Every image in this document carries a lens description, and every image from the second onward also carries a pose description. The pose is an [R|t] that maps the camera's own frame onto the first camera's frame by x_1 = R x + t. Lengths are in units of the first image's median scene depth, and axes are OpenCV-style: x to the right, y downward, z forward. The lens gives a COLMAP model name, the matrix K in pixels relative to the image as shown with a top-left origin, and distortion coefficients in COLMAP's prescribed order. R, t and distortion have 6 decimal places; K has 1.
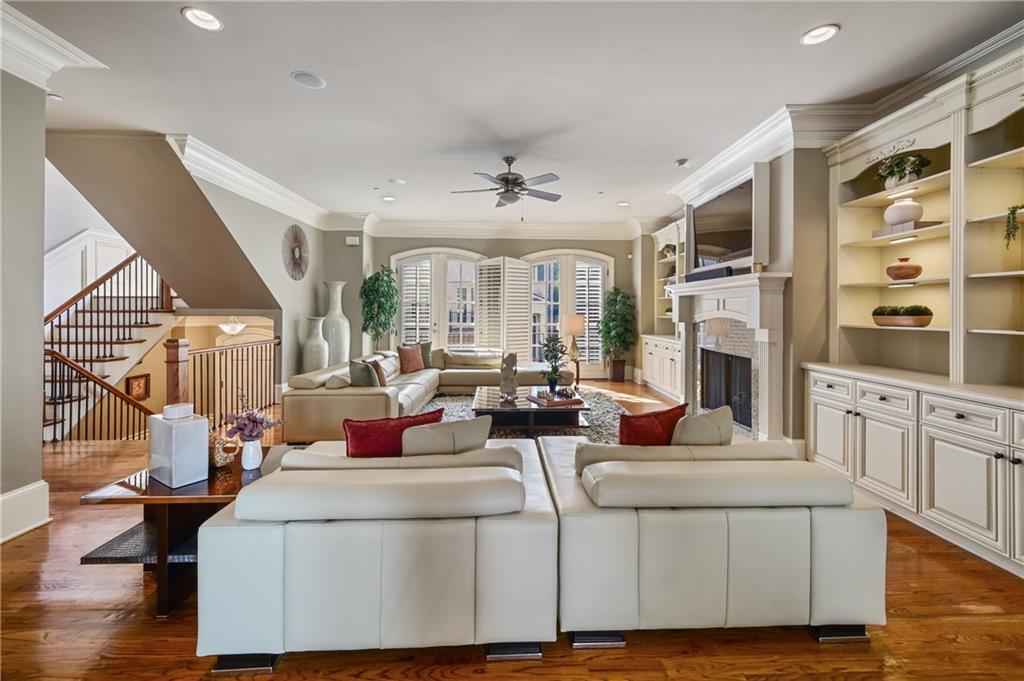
lens RADIAL K [[419.0, 0, 515.7], [0, 419.0, 312.1], [0, 0, 1]] dist [0.004613, 0.000535]
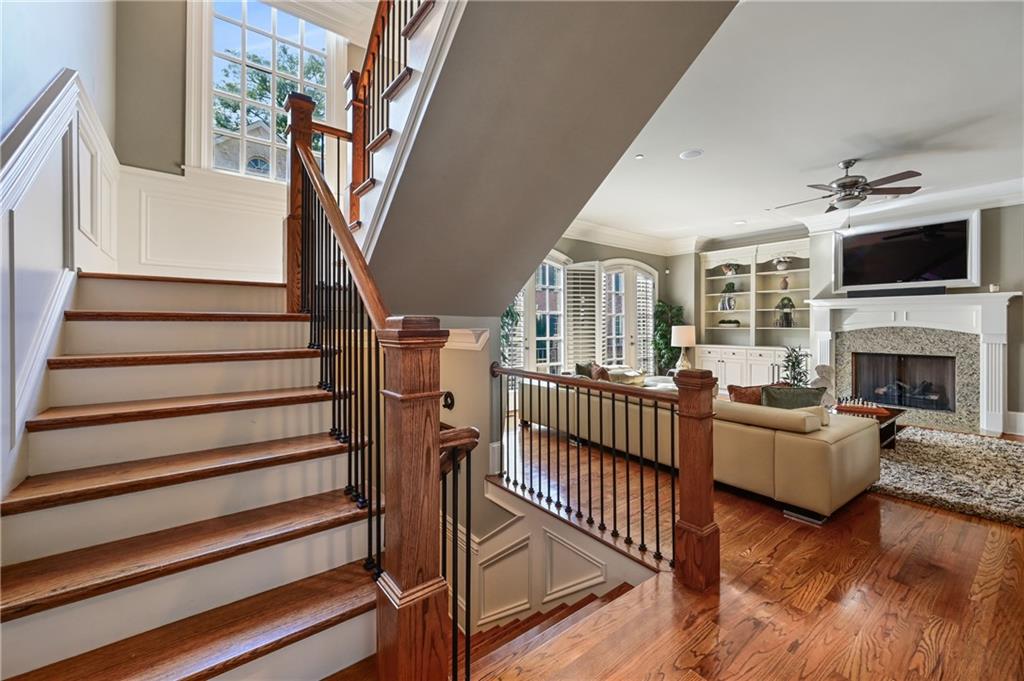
lens RADIAL K [[419.0, 0, 512.9], [0, 419.0, 331.3], [0, 0, 1]] dist [0.004613, 0.000535]
pose [[0.811640, -0.003198, 0.584149, -0.710574], [0.001304, 0.999992, 0.003663, 0.013504], [-0.584156, -0.002211, 0.811638, 0.386590]]
